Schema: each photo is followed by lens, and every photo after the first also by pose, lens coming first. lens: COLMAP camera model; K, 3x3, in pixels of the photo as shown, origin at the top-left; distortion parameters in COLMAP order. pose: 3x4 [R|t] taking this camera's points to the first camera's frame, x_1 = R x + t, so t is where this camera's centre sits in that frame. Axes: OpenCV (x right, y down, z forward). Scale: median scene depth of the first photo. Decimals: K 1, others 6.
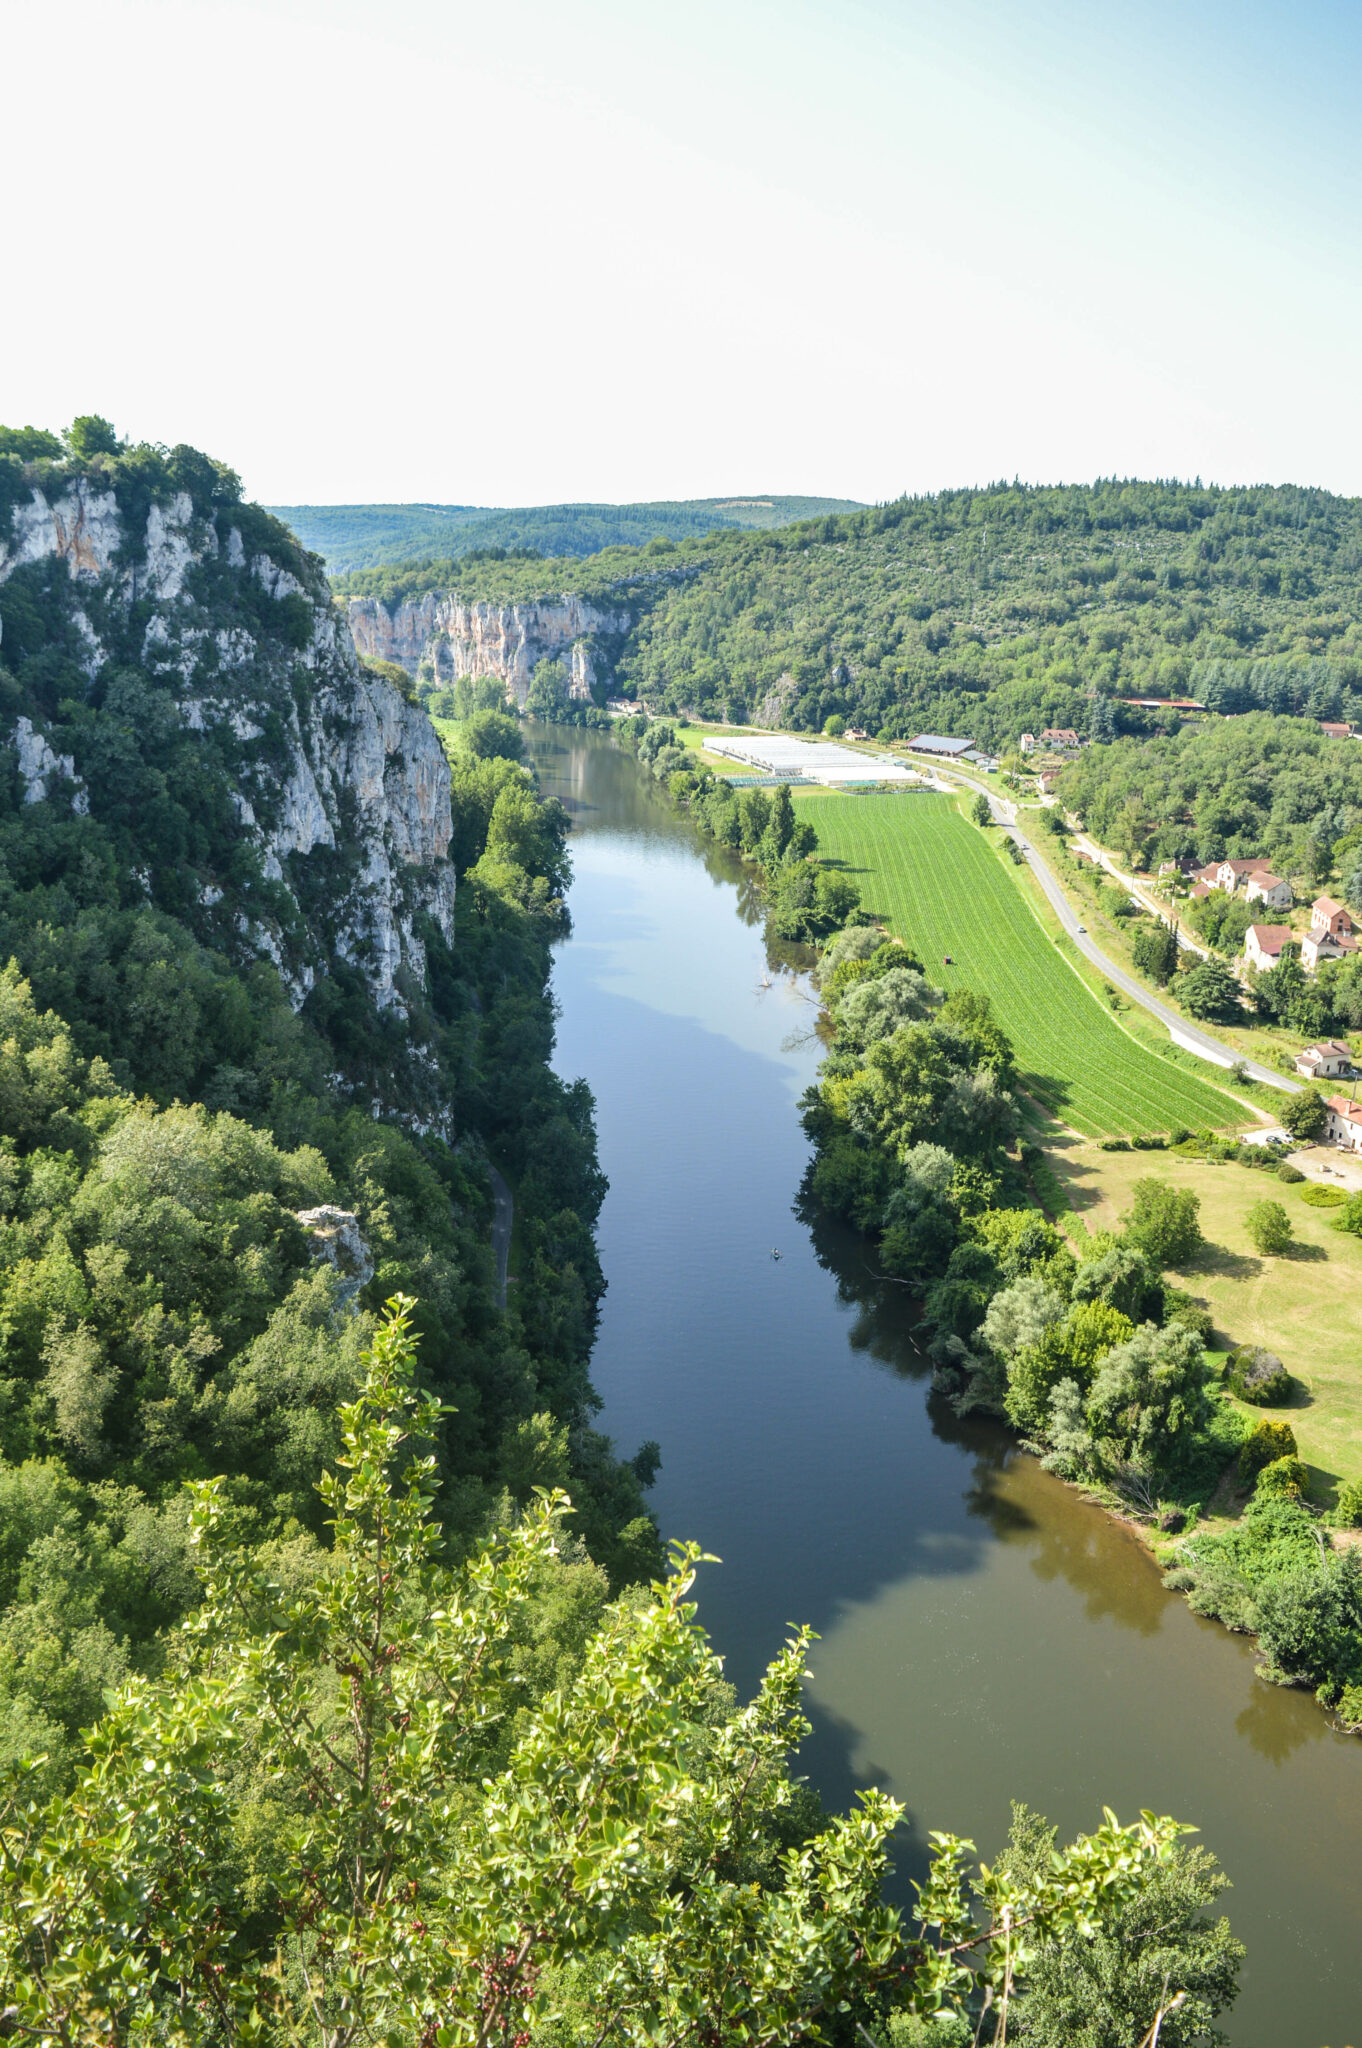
lens RADIAL K [[1603.7, 0, 679.9], [0, 1603.7, 1026.3], [0, 0, 1]] dist [-0.087925, 0.011017]
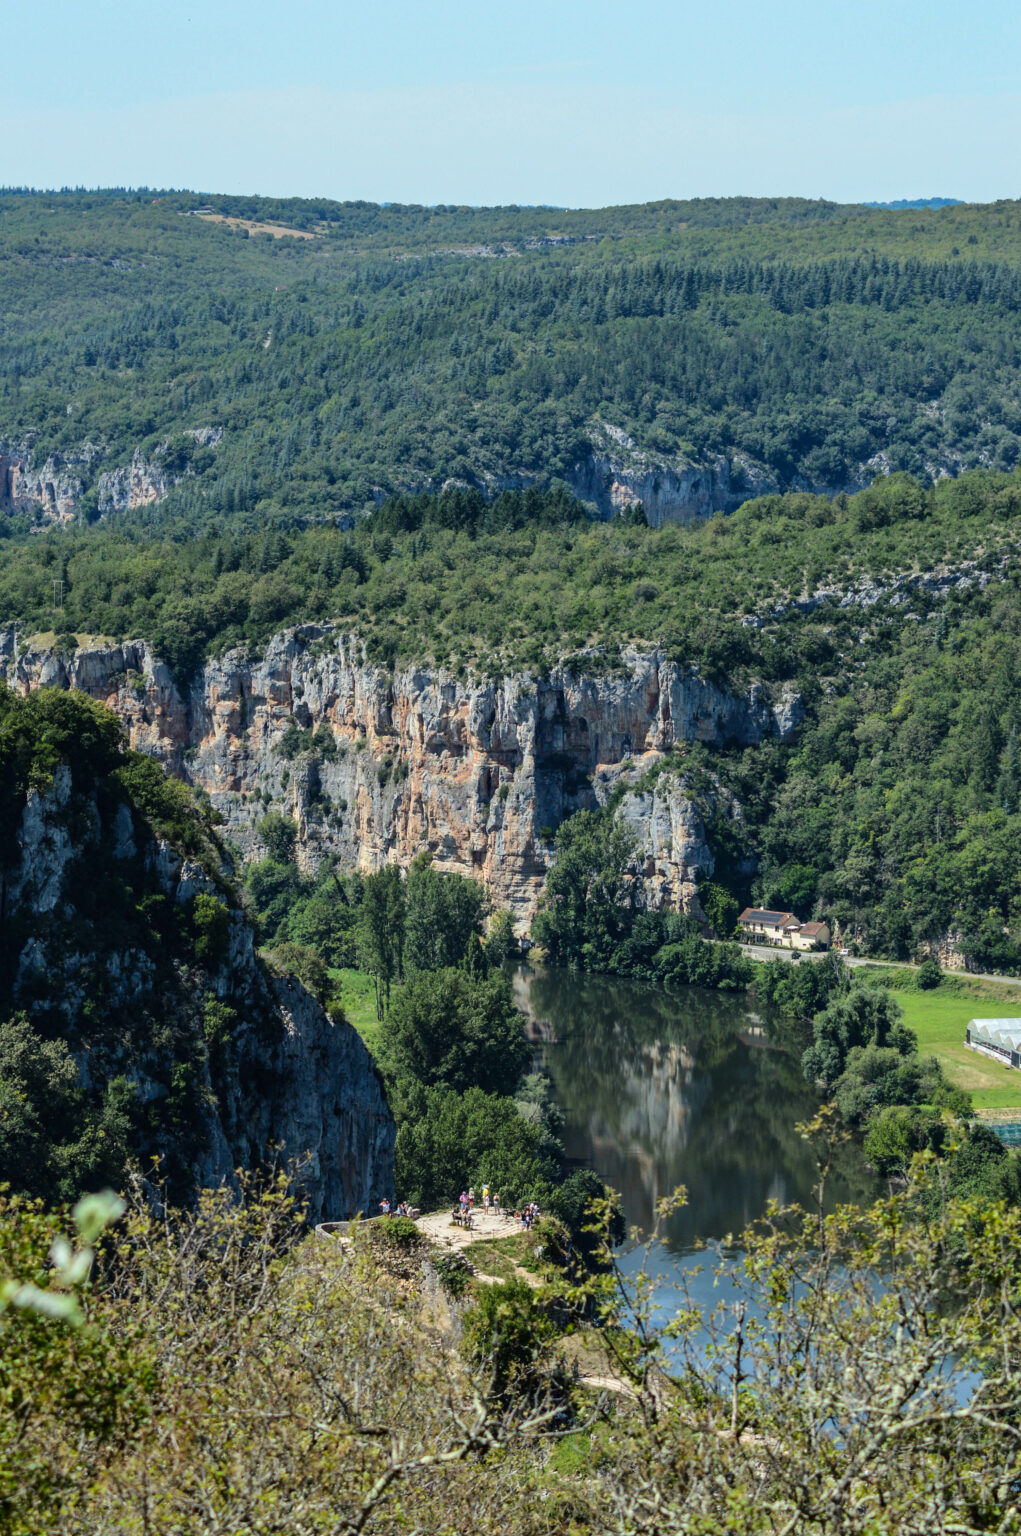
lens RADIAL K [[5956.6, 0, 510.8], [0, 5956.6, 768.6], [0, 0, 1]] dist [0.233678, 0.000000]
pose [[0.995064, -0.009104, -0.098820, 0.043734], [-0.011259, 0.978998, -0.203560, 0.059254], [0.098598, 0.203668, 0.974063, -0.441689]]
